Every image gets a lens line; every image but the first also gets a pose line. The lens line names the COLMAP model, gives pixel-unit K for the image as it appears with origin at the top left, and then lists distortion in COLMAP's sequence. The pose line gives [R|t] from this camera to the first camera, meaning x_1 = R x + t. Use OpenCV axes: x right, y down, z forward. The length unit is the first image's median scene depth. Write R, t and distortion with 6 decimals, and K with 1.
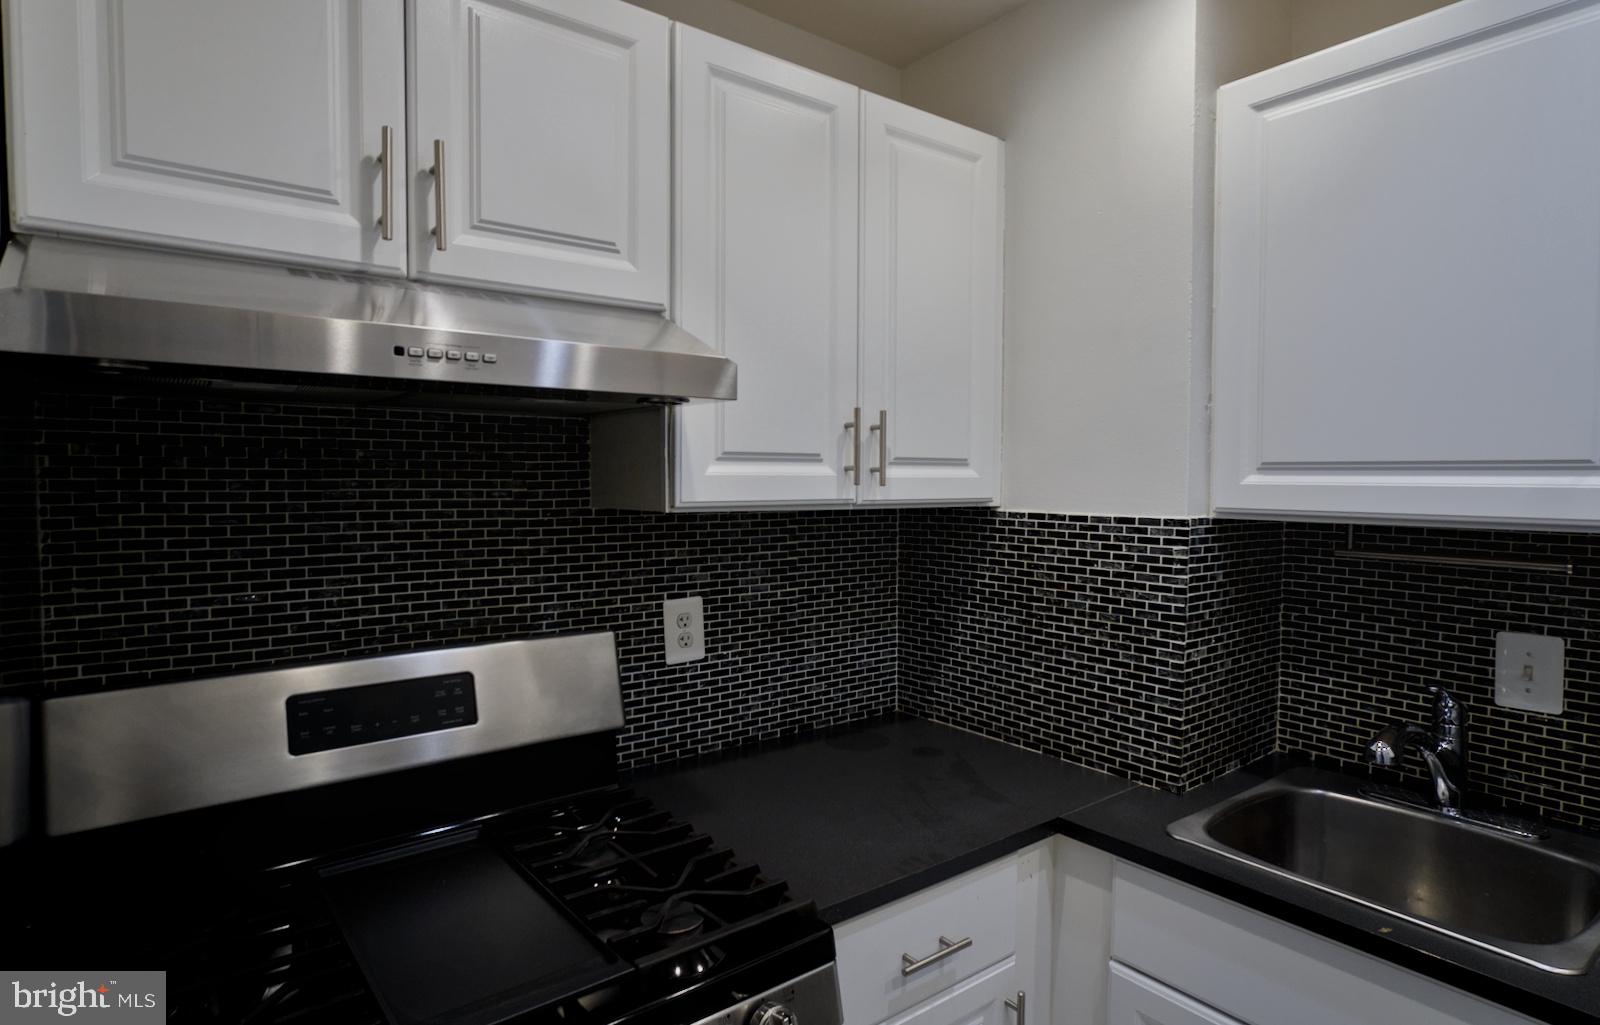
lens RADIAL K [[869.2, 0, 800.0], [0, 869.2, 512.5], [0, 0, 1]] dist [0.000412, 0.001903]
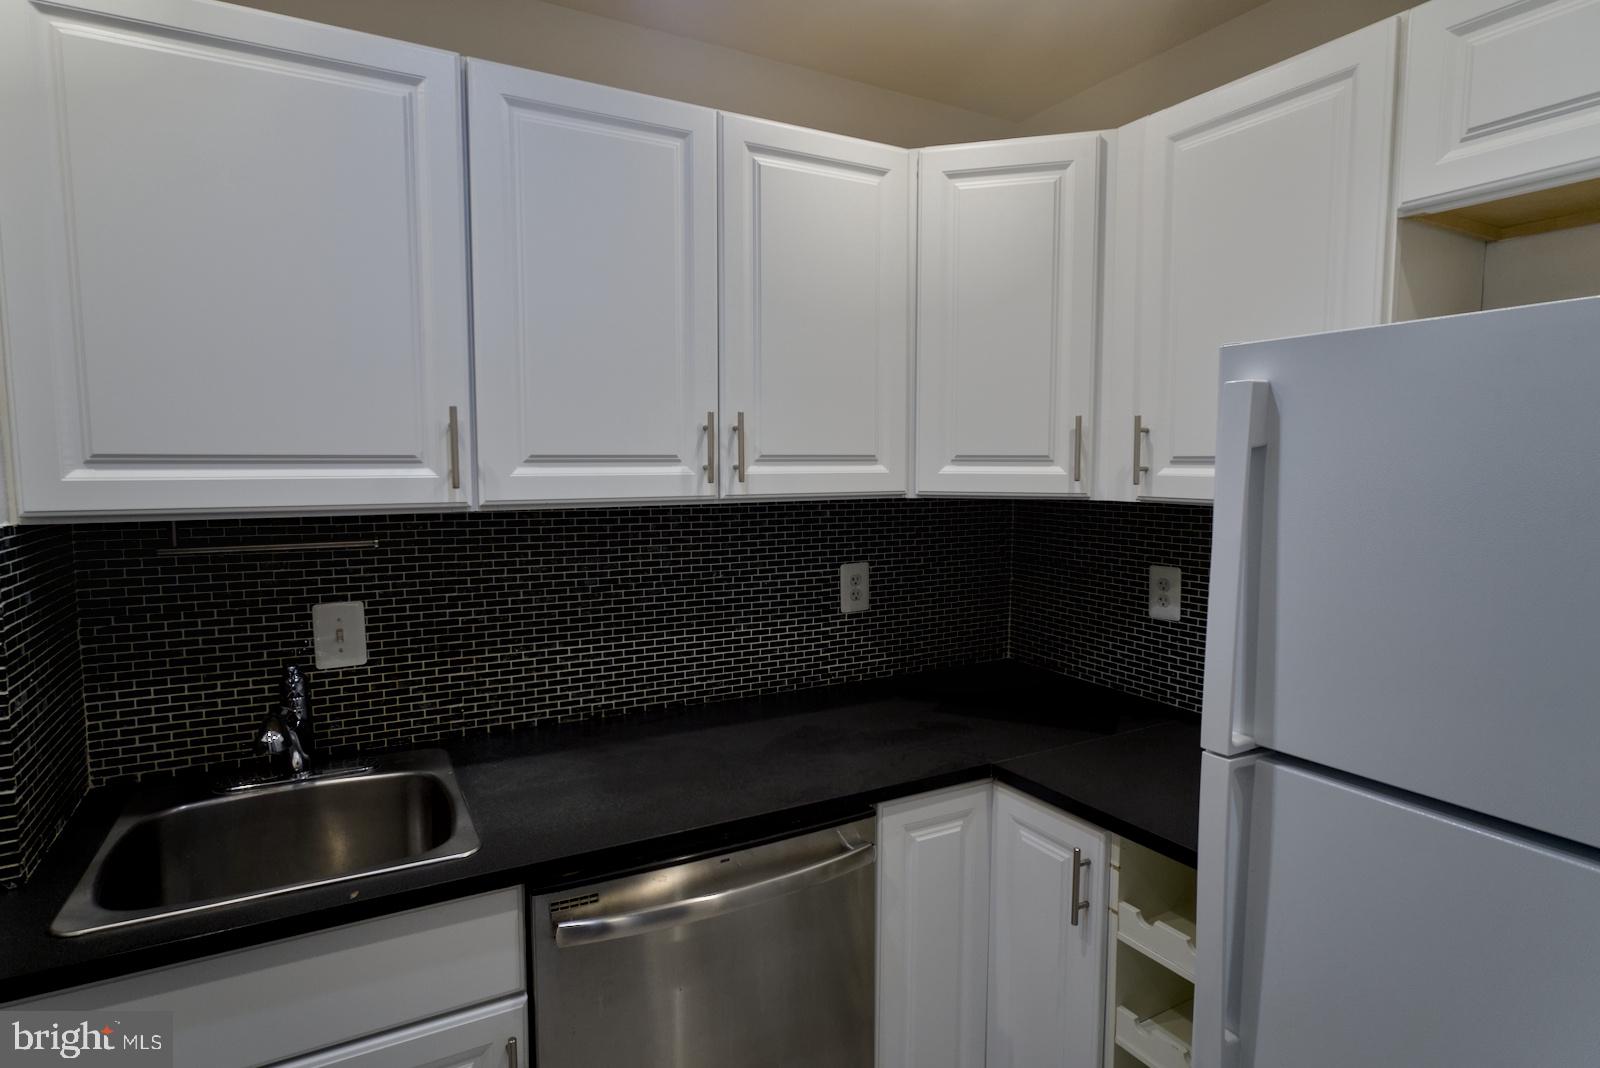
lens RADIAL K [[850.7, 0, 800.0], [0, 850.7, 534.0], [0, 0, 1]] dist [-0.000238, 0.001464]
pose [[0.162477, -0.091709, 0.982441, -0.163466], [0.041059, 0.995437, 0.086132, -0.023119], [-0.985858, 0.026344, 0.165502, 0.188637]]
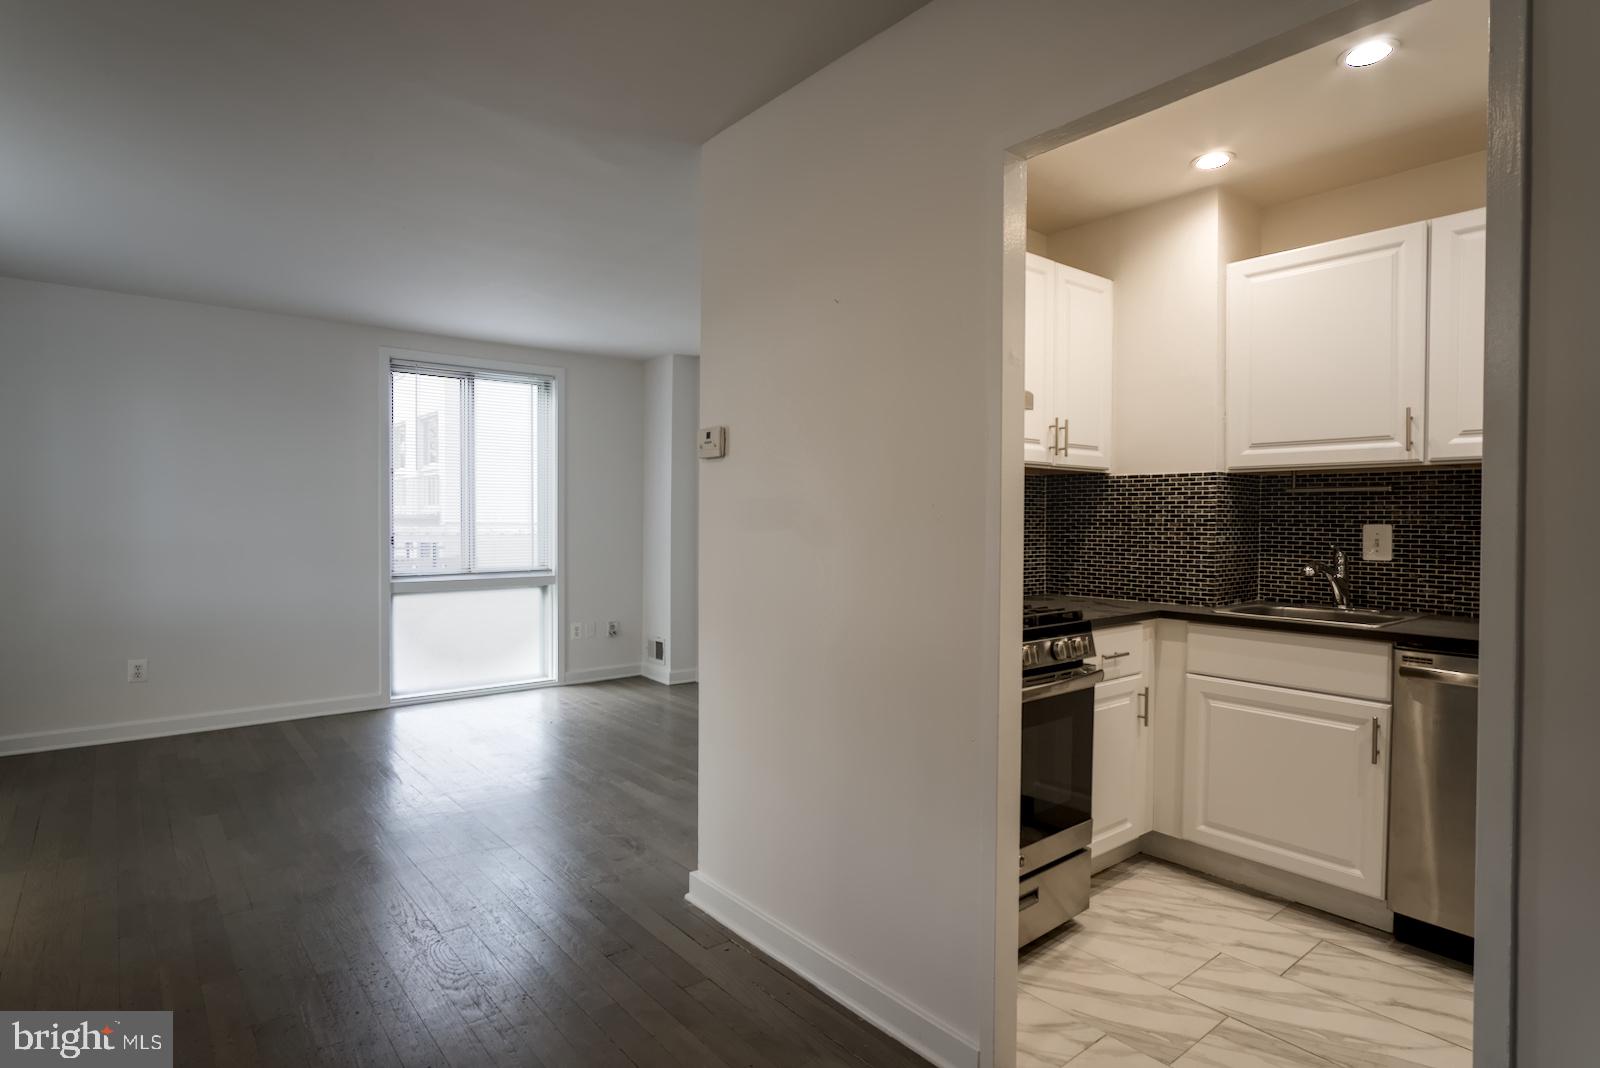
lens RADIAL K [[850.7, 0, 800.0], [0, 850.7, 534.0], [0, 0, 1]] dist [-0.000238, 0.001464]
pose [[0.999499, -0.003082, 0.031492, -0.596119], [0.003723, 0.999787, -0.020288, 0.189797], [-0.031422, 0.020395, 0.999298, -0.968397]]
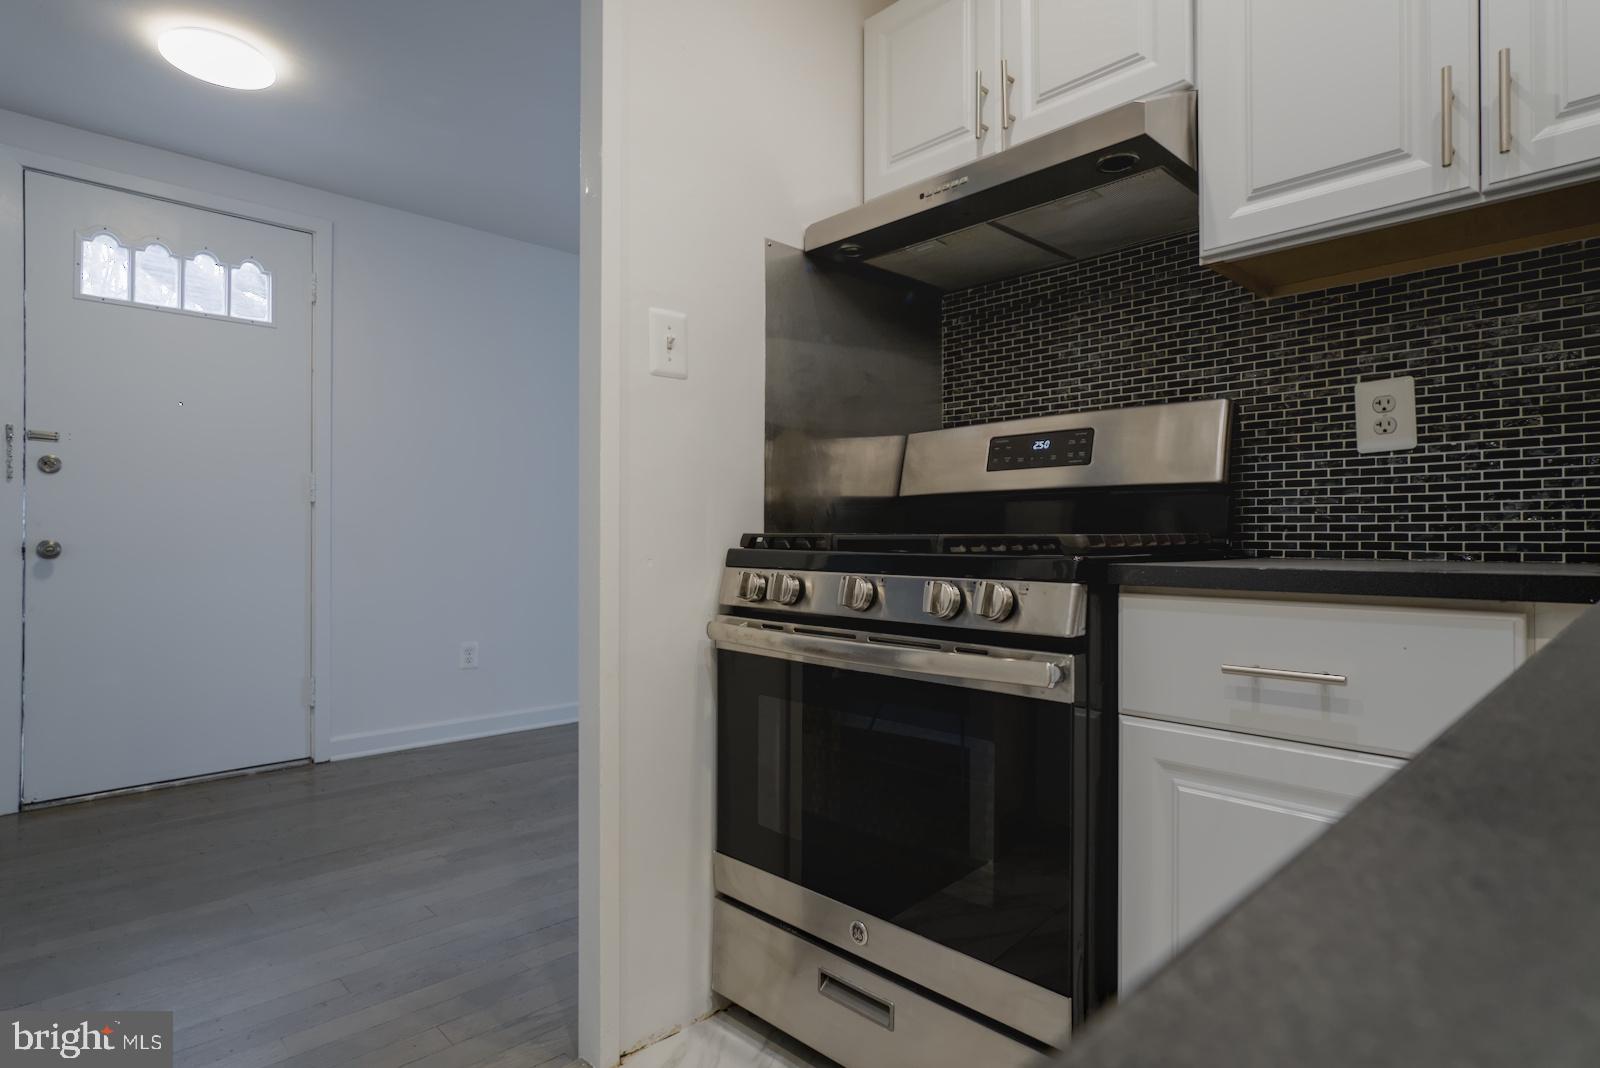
lens RADIAL K [[850.7, 0, 800.0], [0, 850.7, 534.0], [0, 0, 1]] dist [-0.000238, 0.001464]
pose [[0.097670, -0.009277, -0.995176, 0.747091], [-0.037512, 0.999212, -0.012996, 0.321681], [0.994512, 0.038600, 0.097245, 0.359447]]
